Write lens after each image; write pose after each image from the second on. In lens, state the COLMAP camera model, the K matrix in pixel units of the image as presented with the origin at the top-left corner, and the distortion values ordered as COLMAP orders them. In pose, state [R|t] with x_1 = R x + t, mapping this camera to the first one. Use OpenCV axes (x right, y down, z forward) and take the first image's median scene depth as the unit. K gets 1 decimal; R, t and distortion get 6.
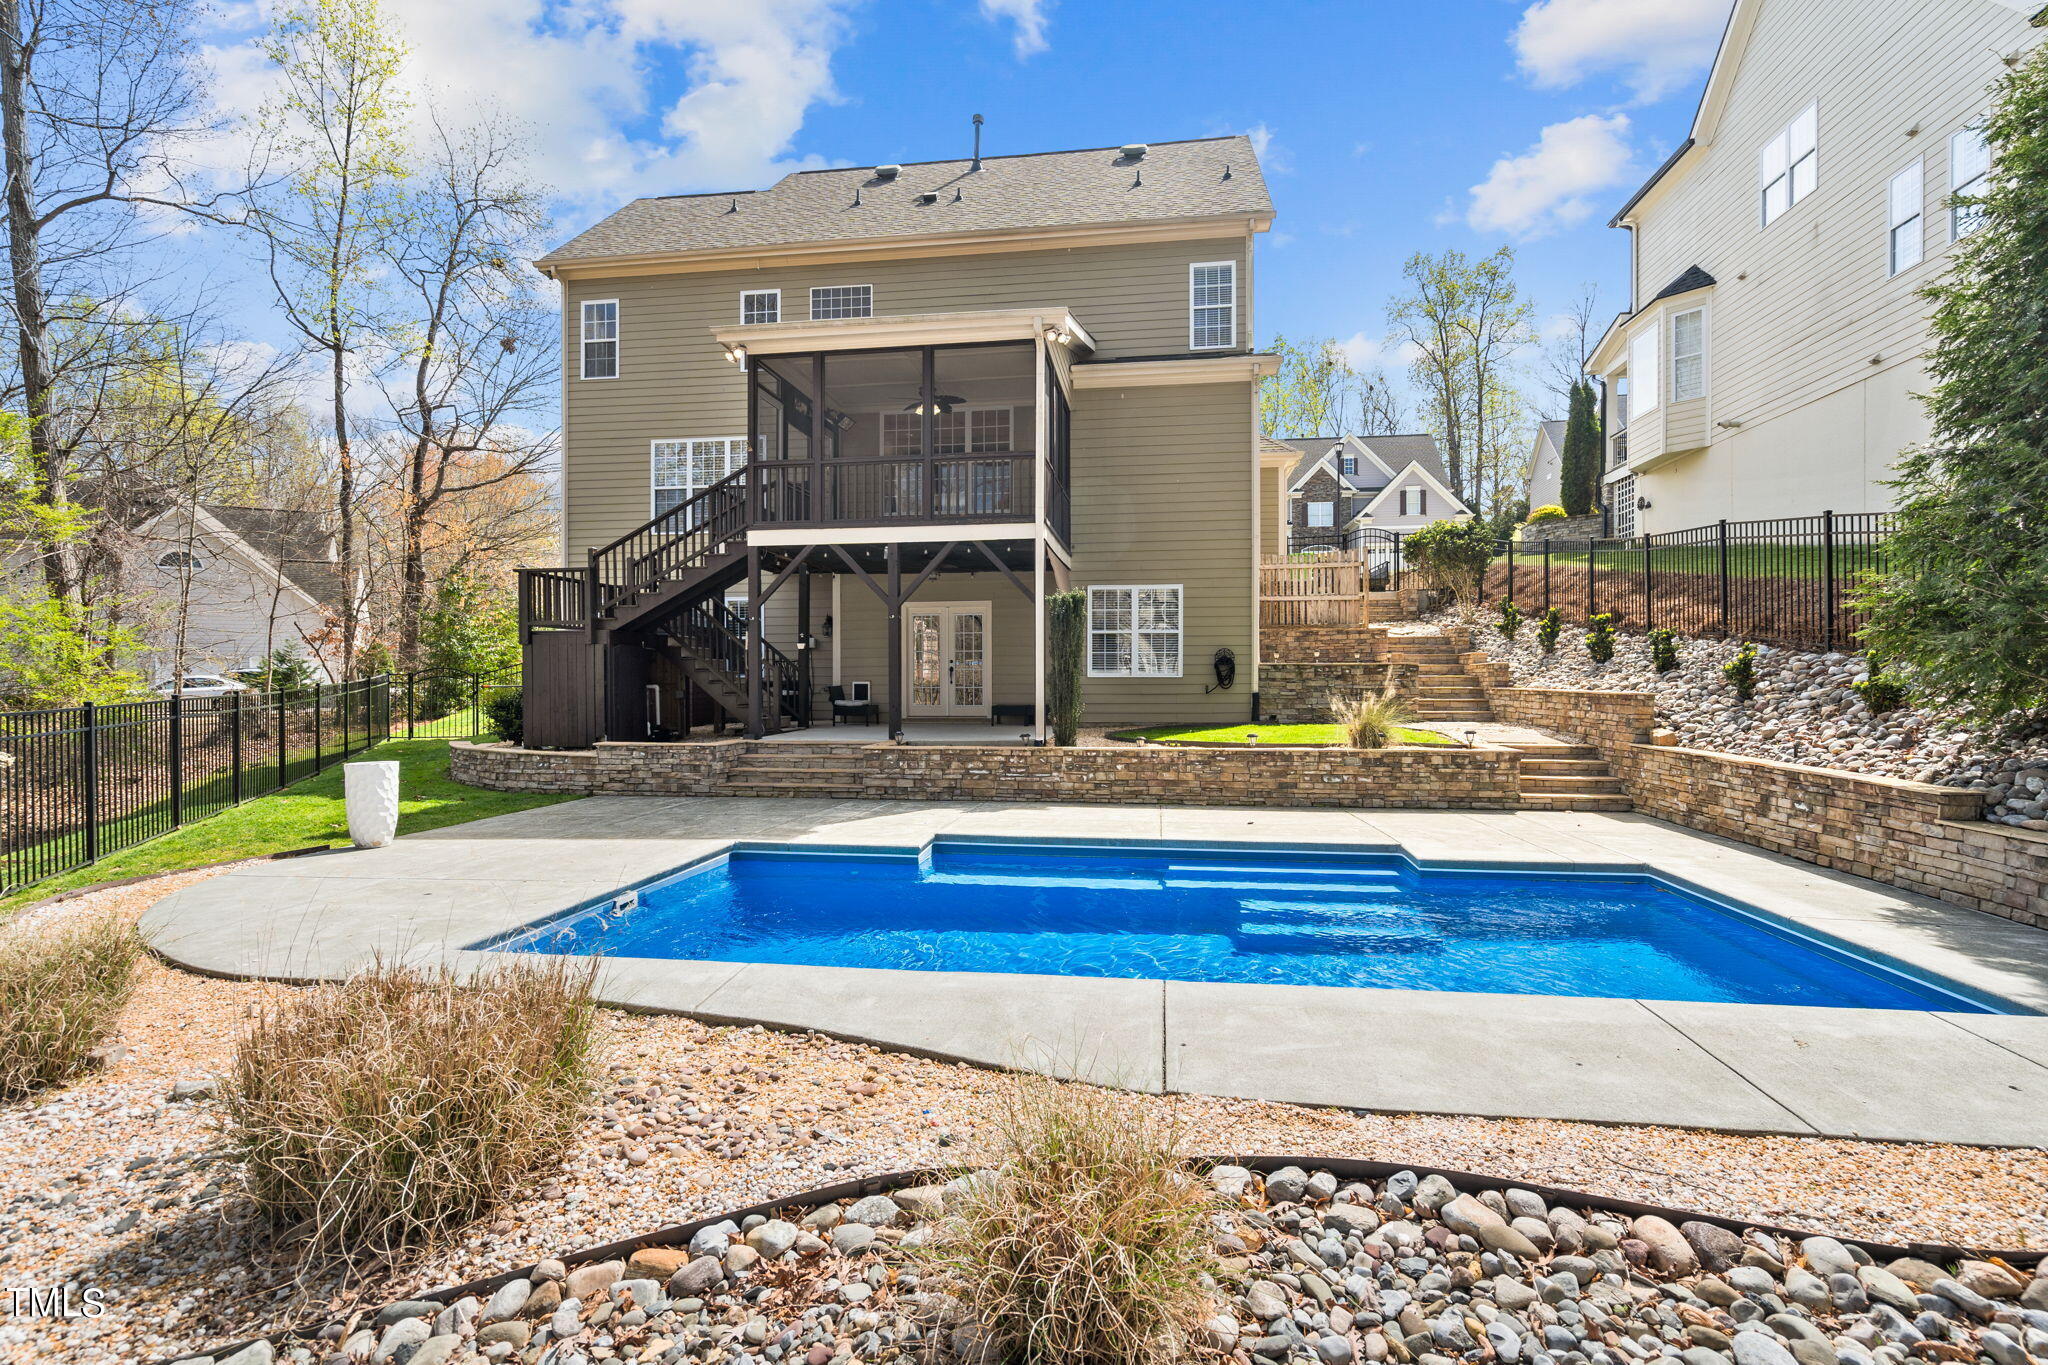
lens RADIAL K [[941.5, 0, 1019.0], [0, 941.5, 687.7], [0, 0, 1]] dist [-0.017182, -0.000424]
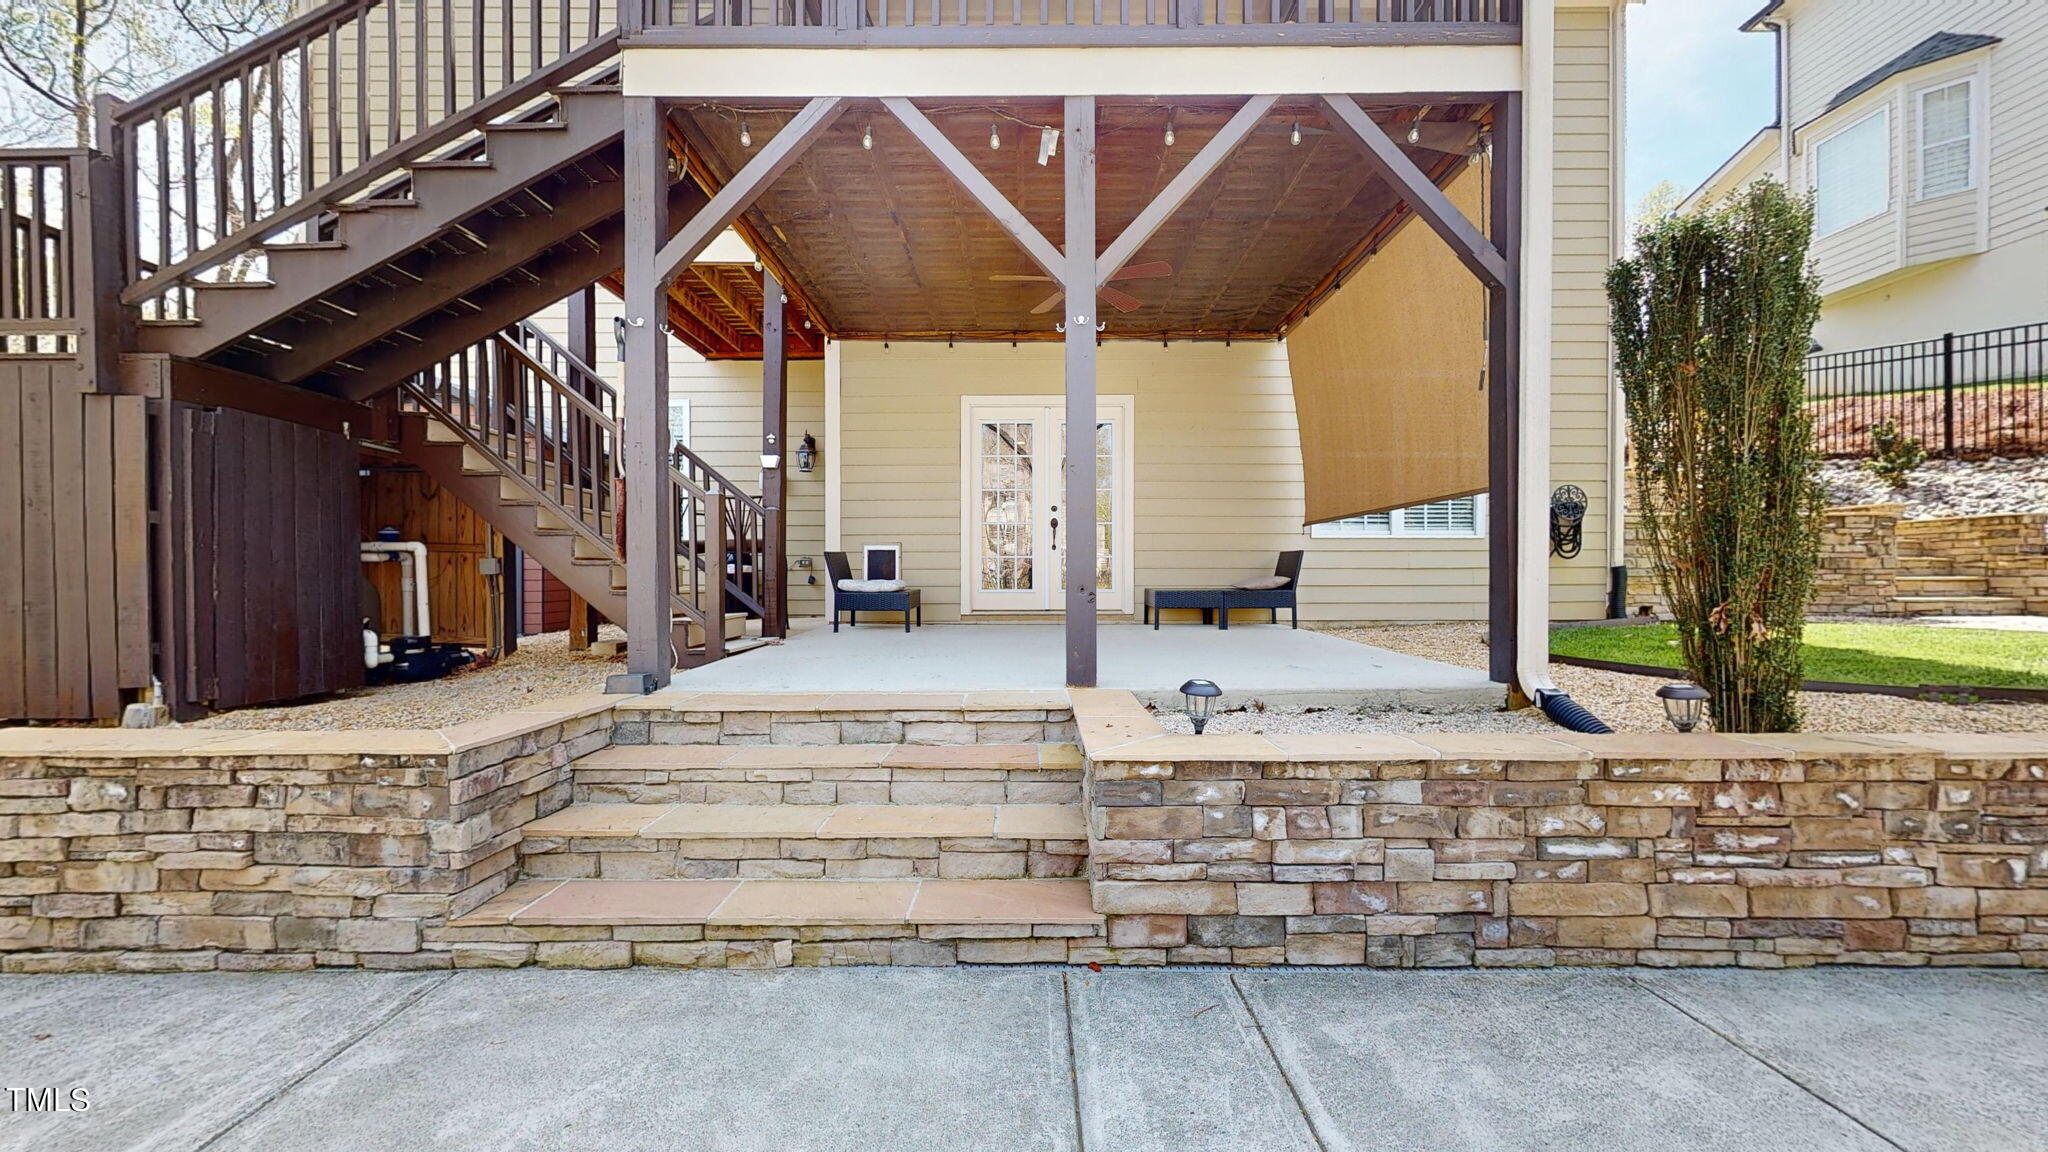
lens RADIAL K [[738.3, 0, 1033.3], [0, 738.3, 579.9], [0, 0, 1]] dist [-0.003213, -0.000459]
pose [[0.987179, 0.001105, 0.159614, -0.183287], [-0.001059, 0.999999, -0.000379, 0.015892], [-0.159614, 0.000205, 0.987179, 0.704005]]
